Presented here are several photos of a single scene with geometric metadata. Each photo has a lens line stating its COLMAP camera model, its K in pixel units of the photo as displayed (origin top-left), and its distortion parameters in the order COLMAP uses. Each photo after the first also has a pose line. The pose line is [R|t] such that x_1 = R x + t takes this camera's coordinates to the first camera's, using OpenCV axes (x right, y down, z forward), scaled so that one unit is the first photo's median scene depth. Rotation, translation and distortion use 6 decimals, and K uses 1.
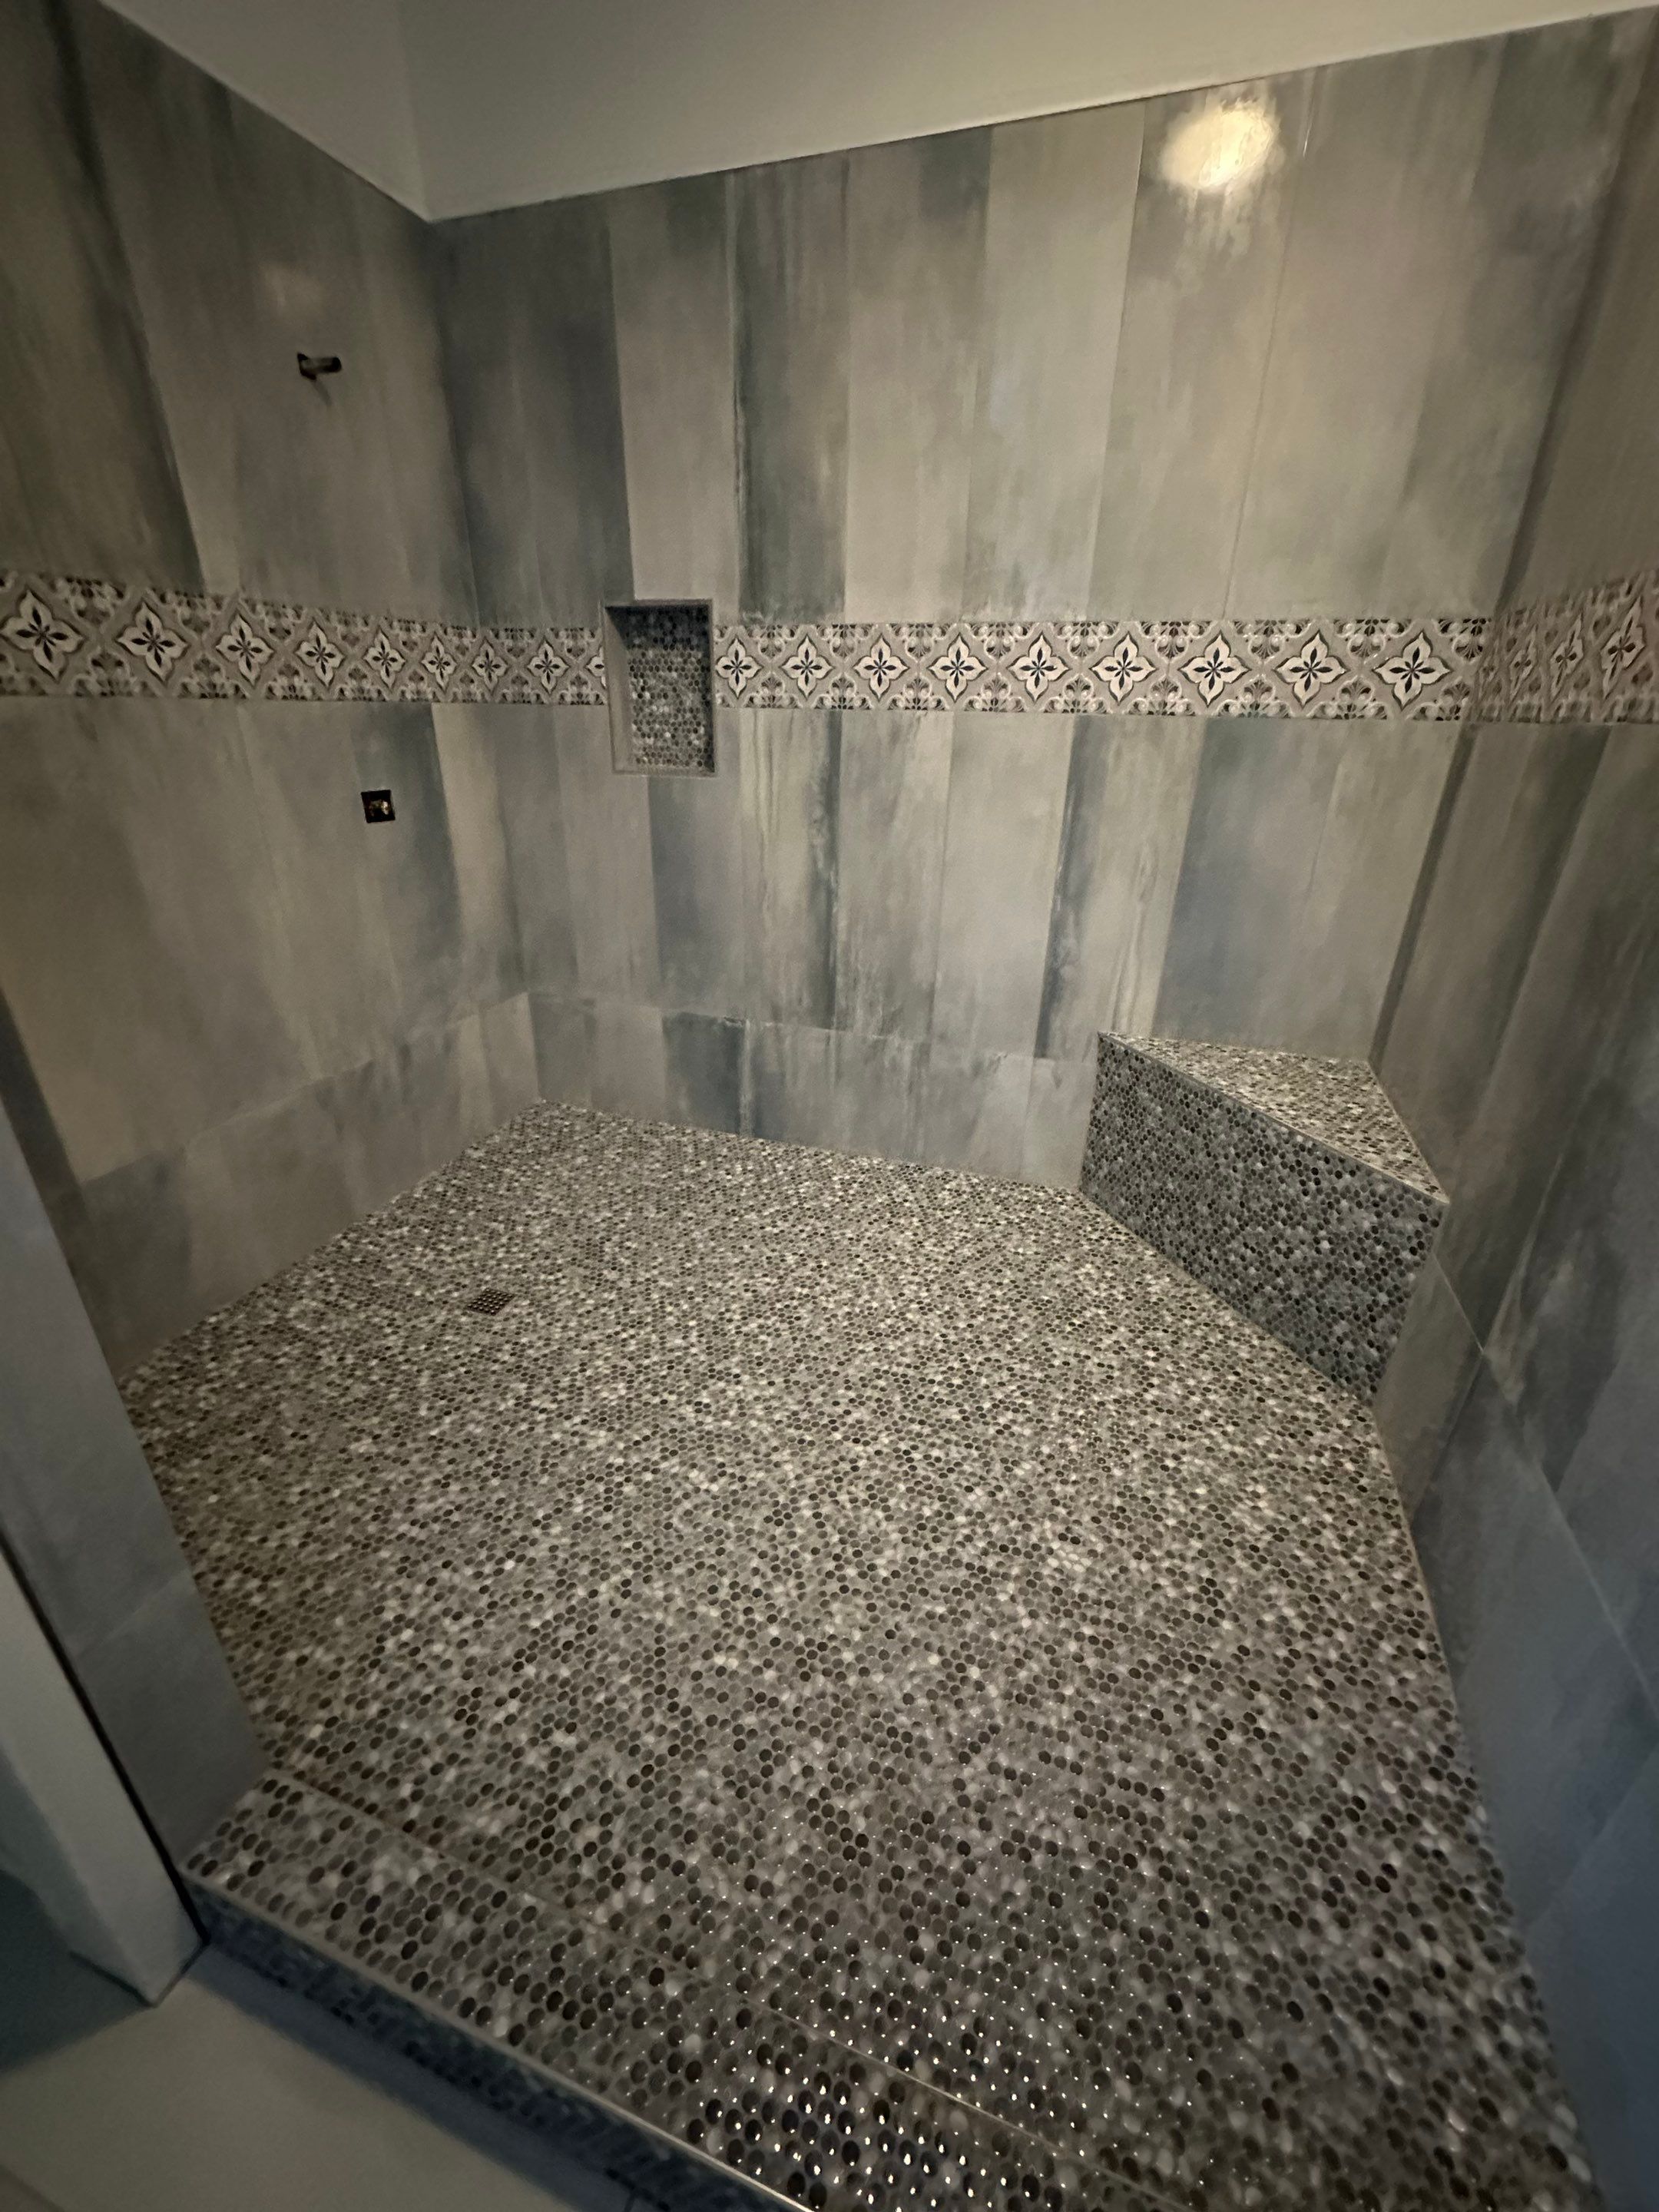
lens RADIAL K [[884.0, 0, 830.8], [0, 884.0, 1106.9], [0, 0, 1]] dist [-0.004494, 0.002339]
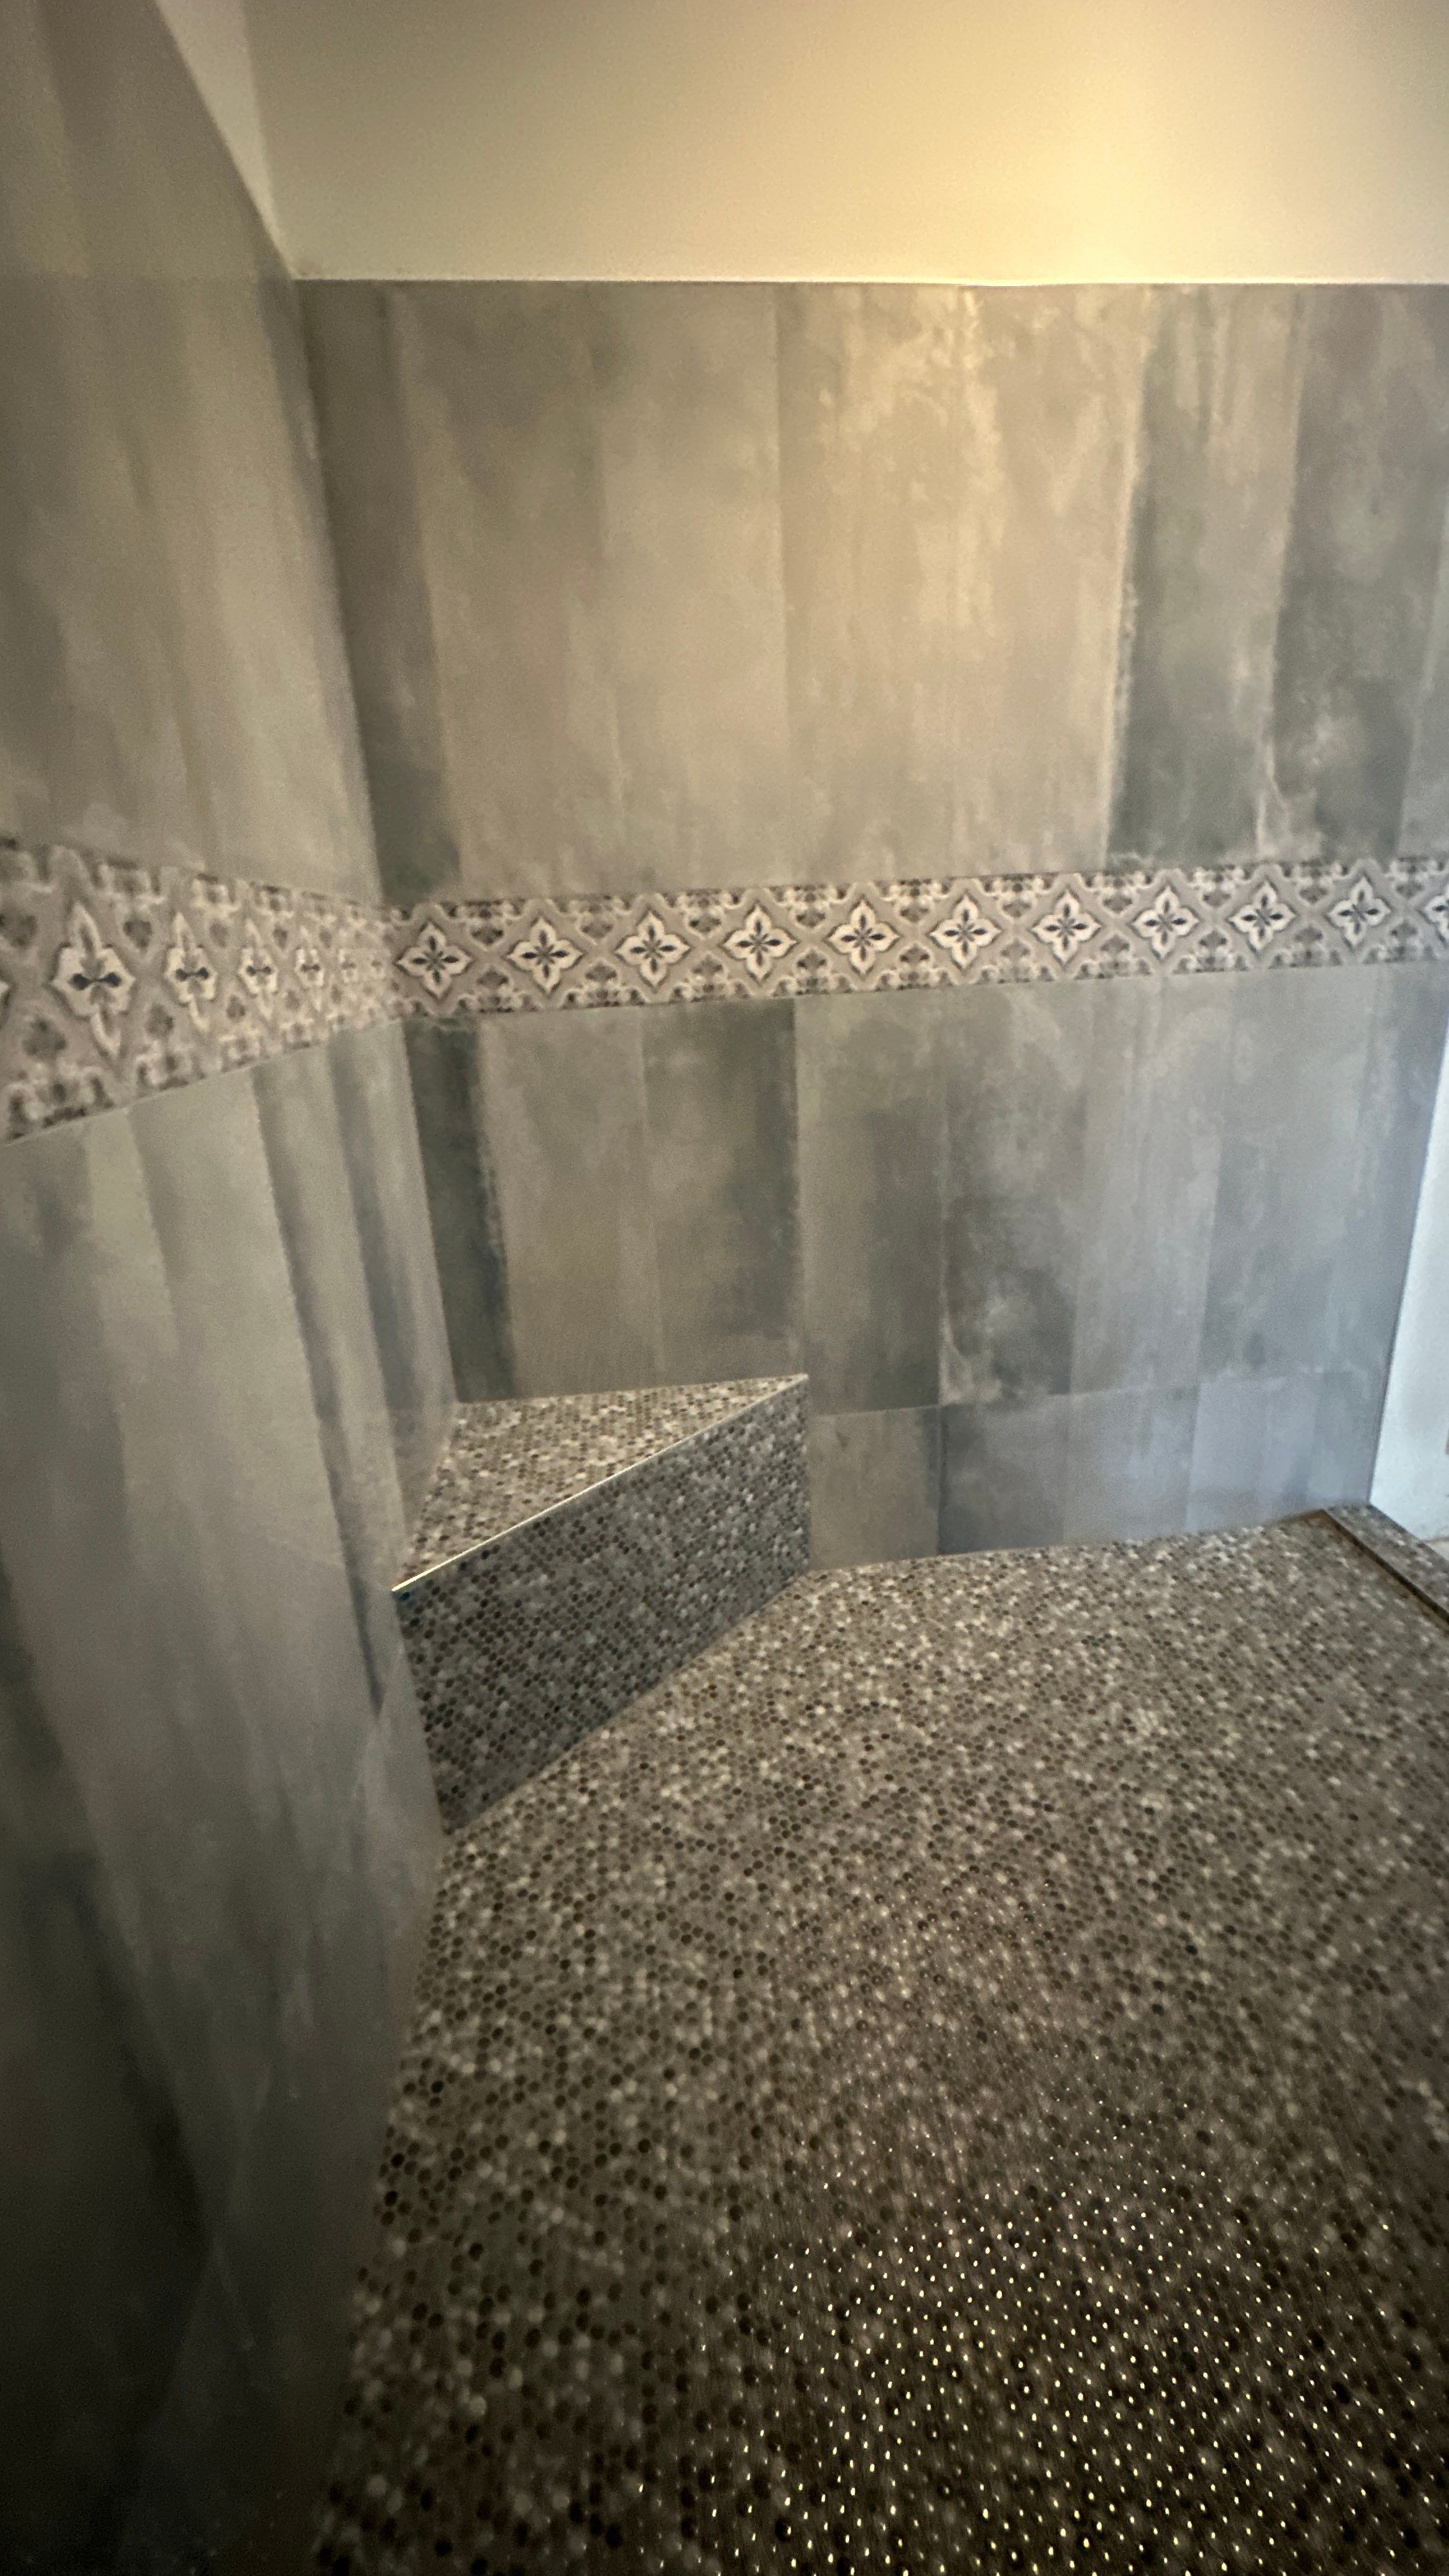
lens RADIAL K [[1033.3, 0, 723.6], [0, 1033.3, 1280.5], [0, 0, 1]] dist [-0.001737, -0.000015]
pose [[-0.423078, -0.279053, 0.862052, -0.377097], [0.408366, 0.790569, 0.456331, -0.593323], [-0.808852, 0.545097, -0.220516, 1.149770]]
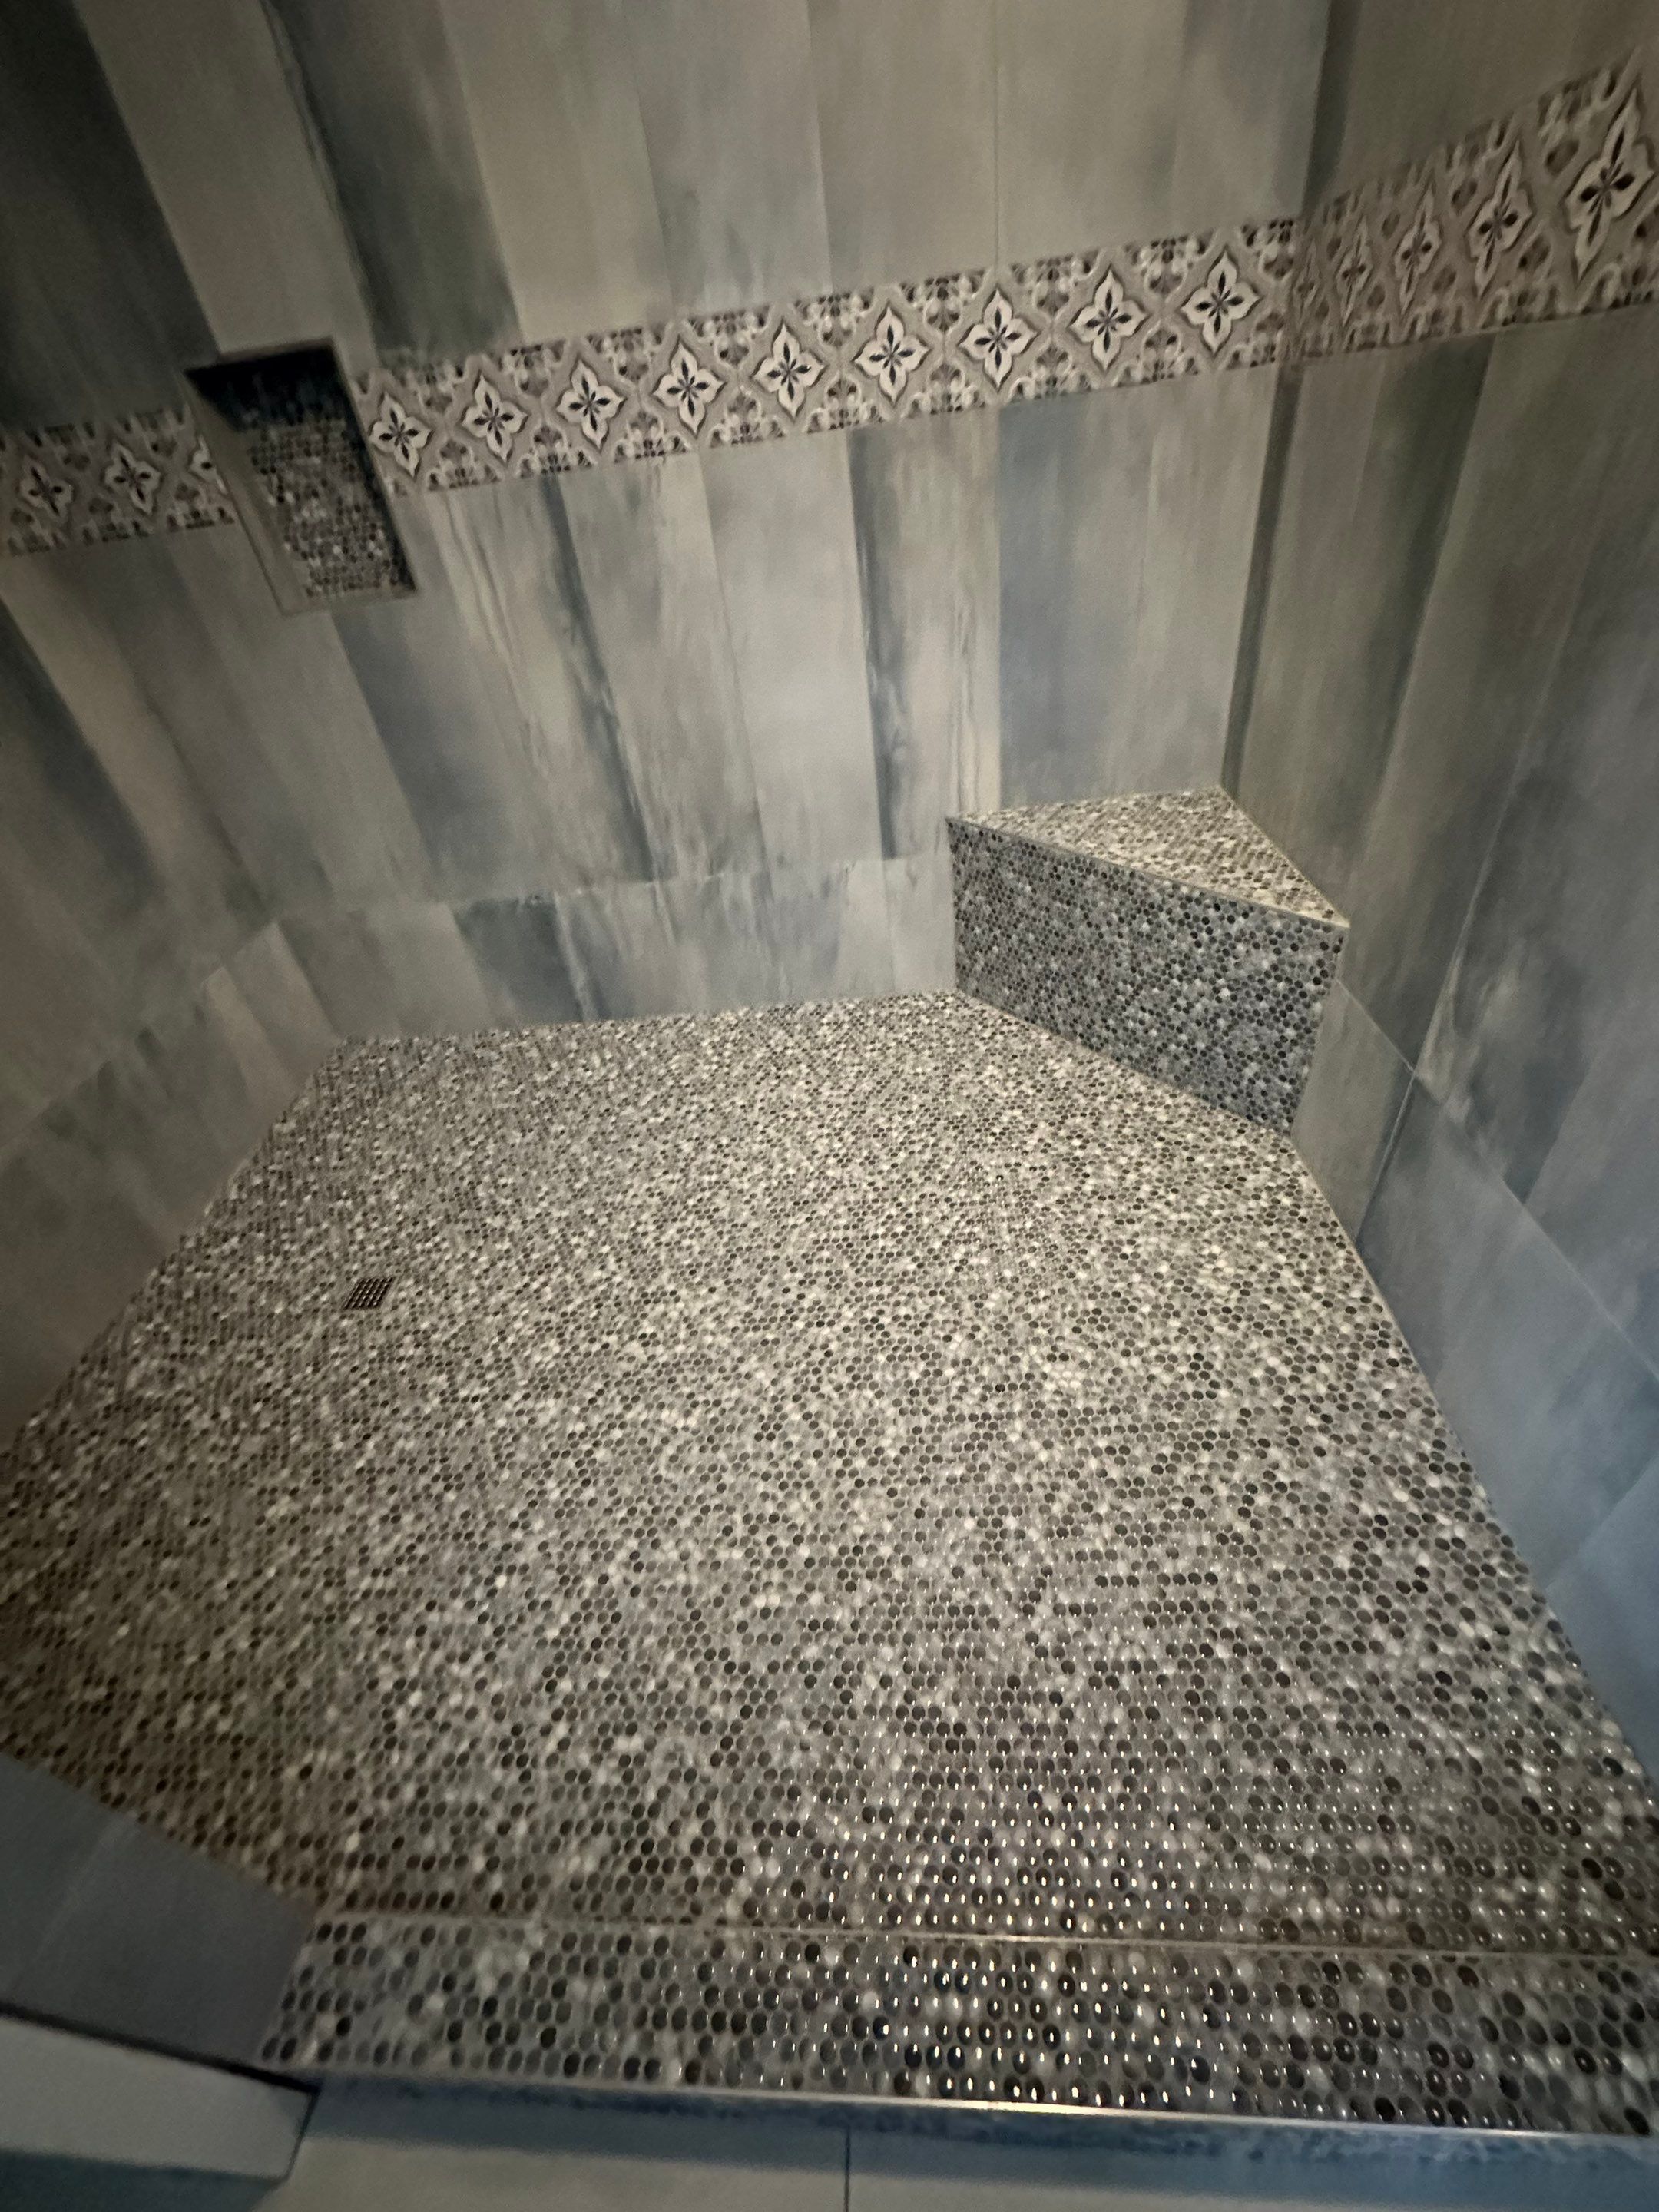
lens RADIAL K [[884.2, 0, 829.5], [0, 884.2, 1106.0], [0, 0, 1]] dist [-0.003100, 0.000795]
pose [[0.949976, -0.277199, 0.143895, -0.031912], [0.240000, 0.942734, 0.231632, -0.057297], [-0.199863, -0.185510, 0.962102, 0.123389]]
